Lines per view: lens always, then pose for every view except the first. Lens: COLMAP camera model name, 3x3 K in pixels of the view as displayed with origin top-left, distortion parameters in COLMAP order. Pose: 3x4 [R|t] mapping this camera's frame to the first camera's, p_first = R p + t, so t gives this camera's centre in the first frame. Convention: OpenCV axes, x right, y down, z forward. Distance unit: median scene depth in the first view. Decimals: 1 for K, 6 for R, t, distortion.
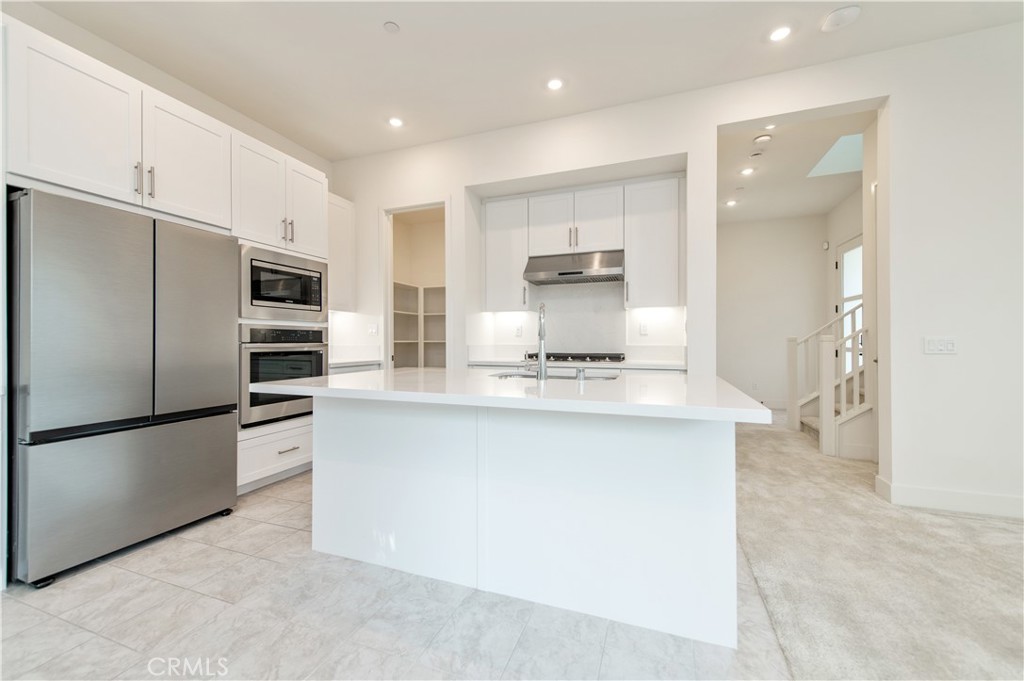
lens RADIAL K [[398.3, 0, 513.0], [0, 398.3, 341.4], [0, 0, 1]] dist [0.014739, -0.004767]
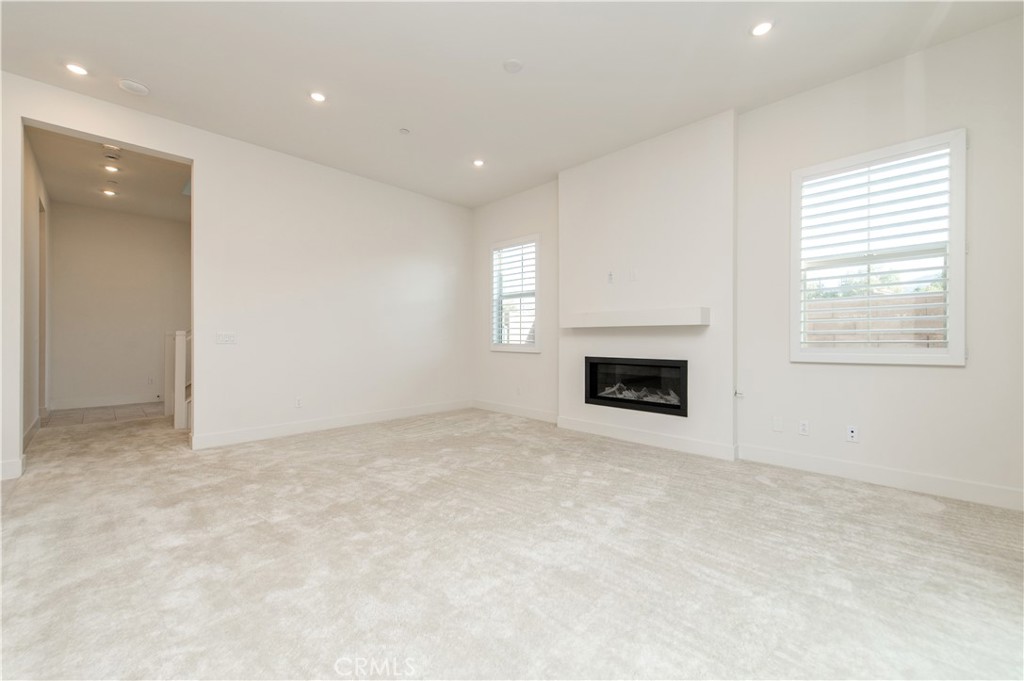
lens RADIAL K [[402.7, 0, 523.1], [0, 402.7, 340.5], [0, 0, 1]] dist [0.000352, -0.000236]
pose [[0.396282, 0.002628, 0.918125, 0.083220], [-0.001806, 0.999996, -0.002083, 0.017461], [-0.918127, -0.000833, 0.396285, -0.490318]]
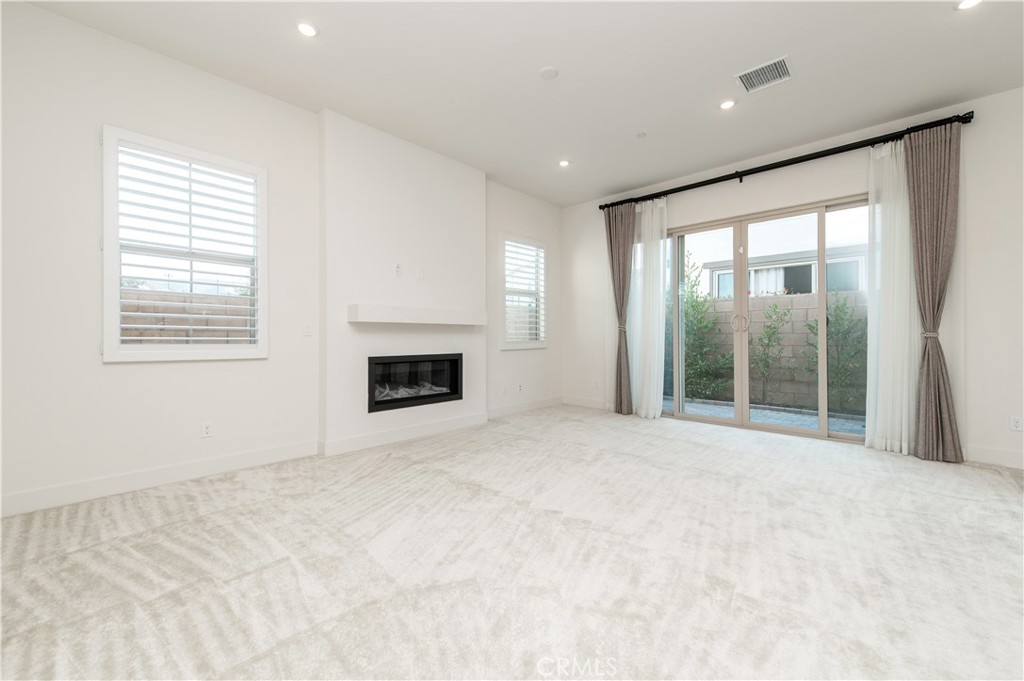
lens RADIAL K [[414.3, 0, 519.4], [0, 414.3, 335.8], [0, 0, 1]] dist [0.013682, -0.000409]
pose [[-0.928392, 0.004304, 0.371578, 0.569358], [0.003949, 0.999991, -0.001718, 0.012364], [-0.371582, -0.000128, -0.928400, 0.758856]]
